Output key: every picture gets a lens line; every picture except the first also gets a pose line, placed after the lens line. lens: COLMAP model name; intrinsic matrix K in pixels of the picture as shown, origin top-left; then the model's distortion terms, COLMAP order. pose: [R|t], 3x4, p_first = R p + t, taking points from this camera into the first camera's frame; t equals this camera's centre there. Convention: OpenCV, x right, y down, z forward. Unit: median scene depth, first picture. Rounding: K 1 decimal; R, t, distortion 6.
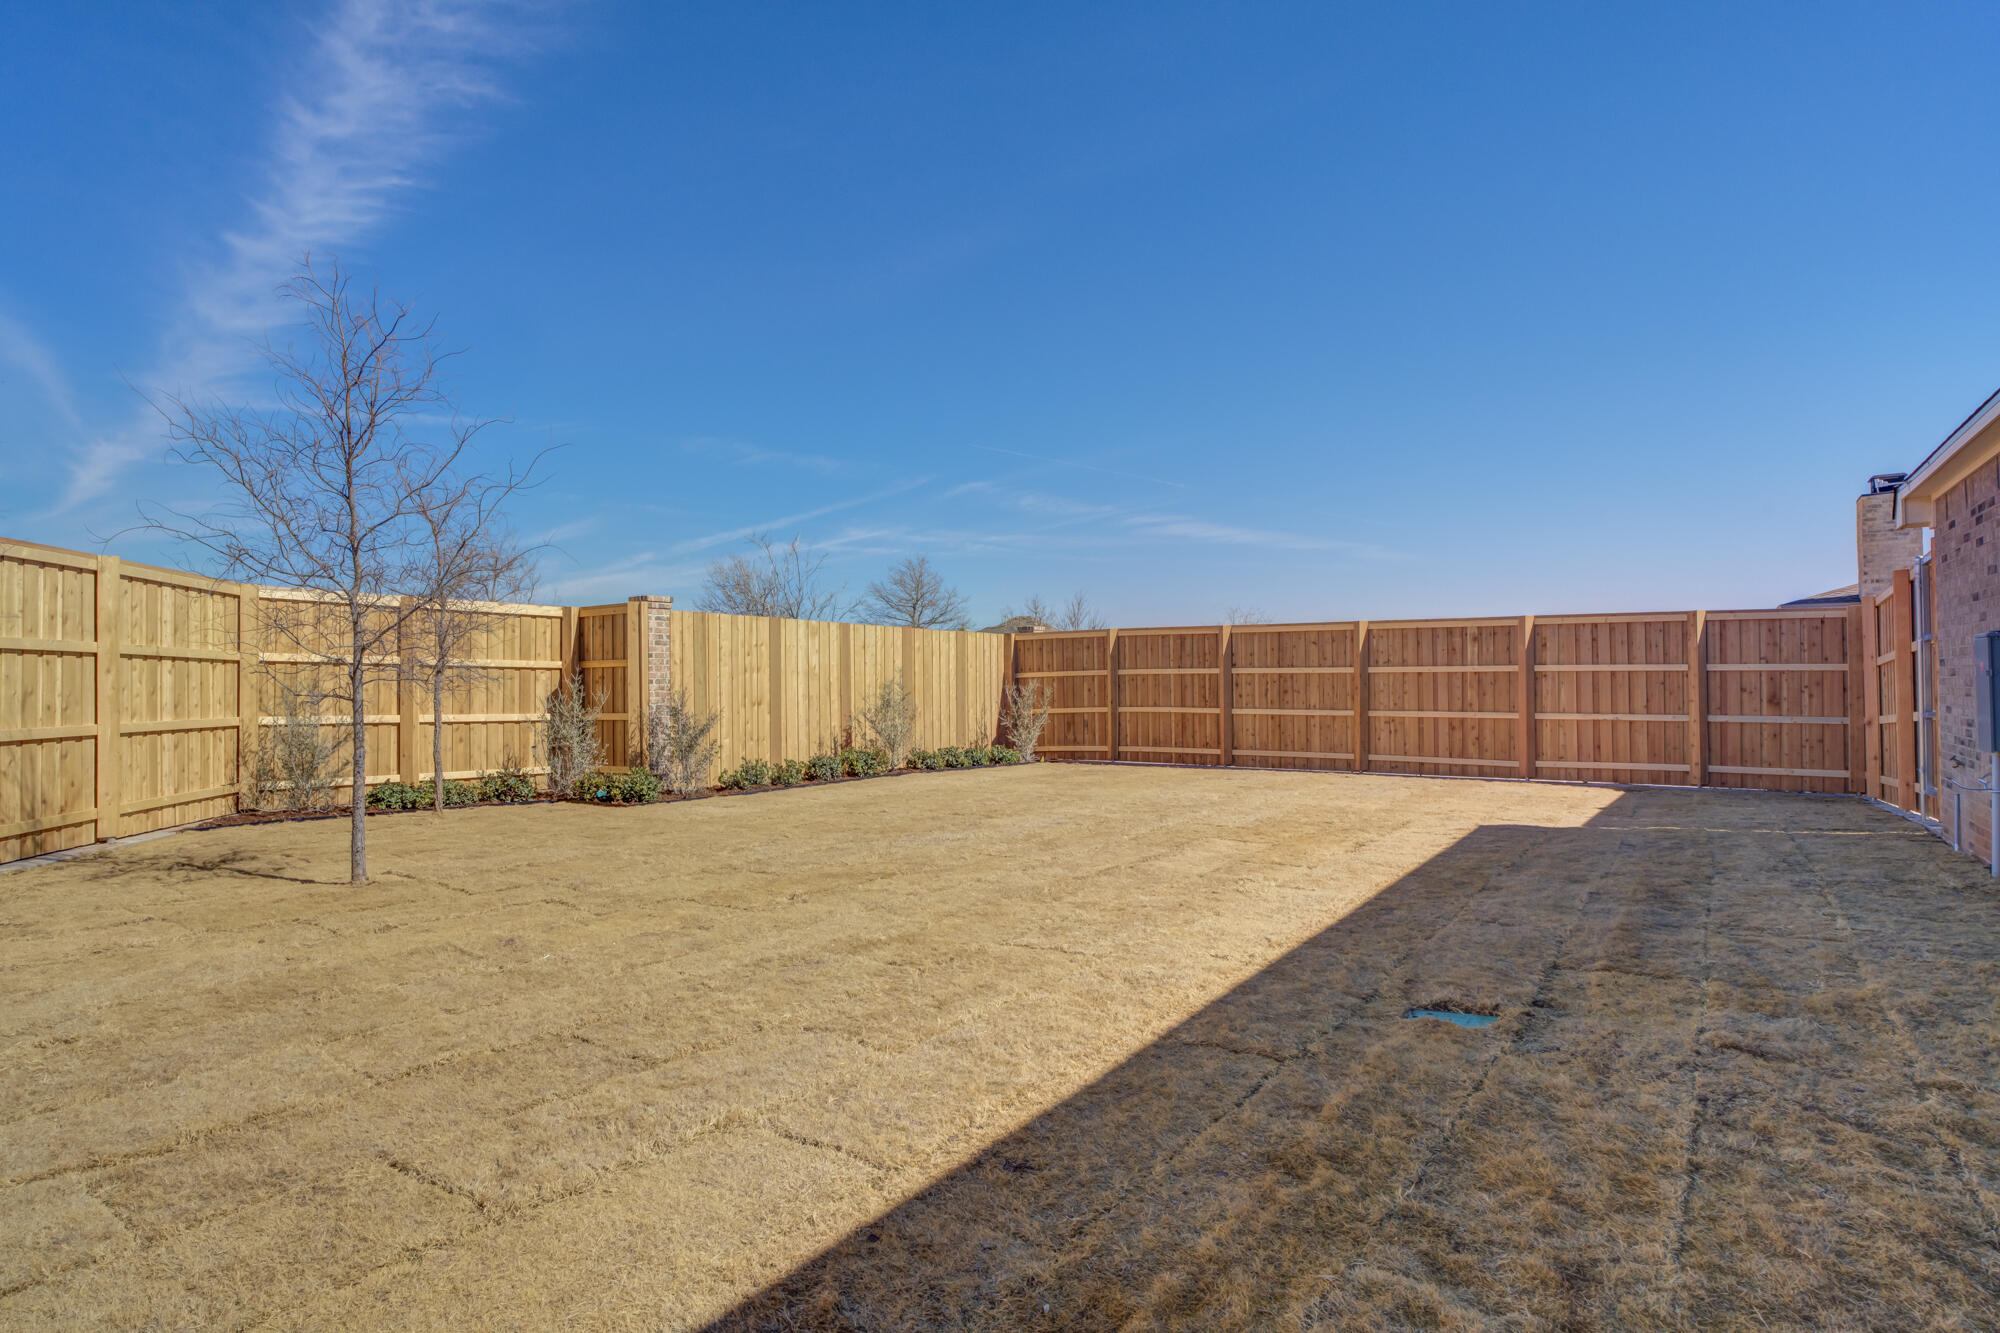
lens RADIAL K [[1056.3, 0, 1000.0], [0, 1056.3, 666.5], [0, 0, 1]] dist [-0.063394, 0.031707]
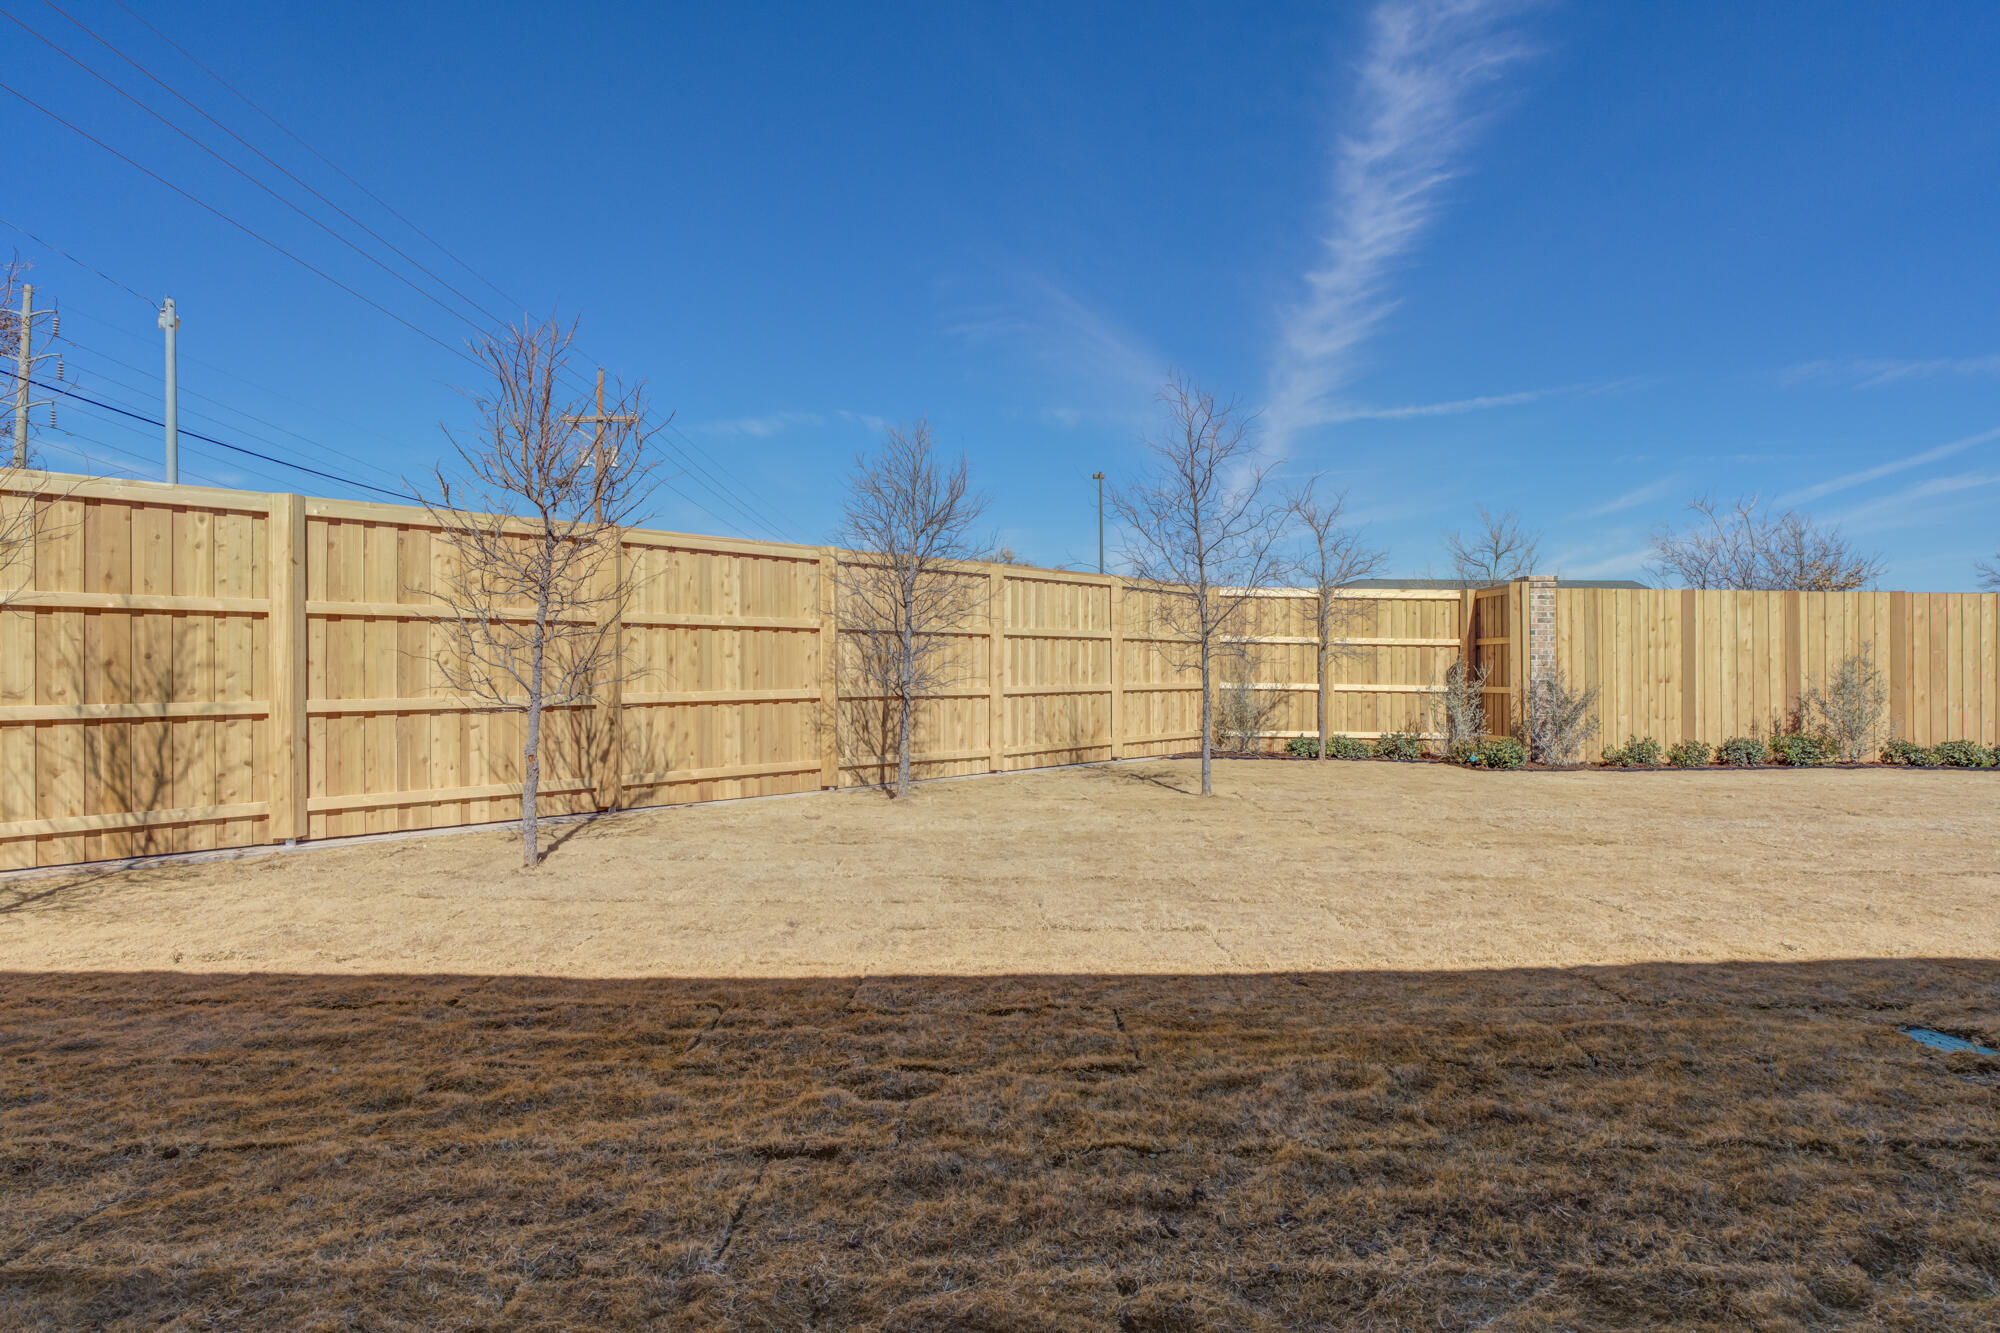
lens RADIAL K [[1056.3, 0, 1000.0], [0, 1056.3, 666.5], [0, 0, 1]] dist [-0.063394, 0.031707]
pose [[0.577006, 0.007580, -0.816705, 0.216661], [0.009715, 0.999822, 0.016143, 0.001474], [0.816682, -0.017249, 0.576830, -0.041713]]
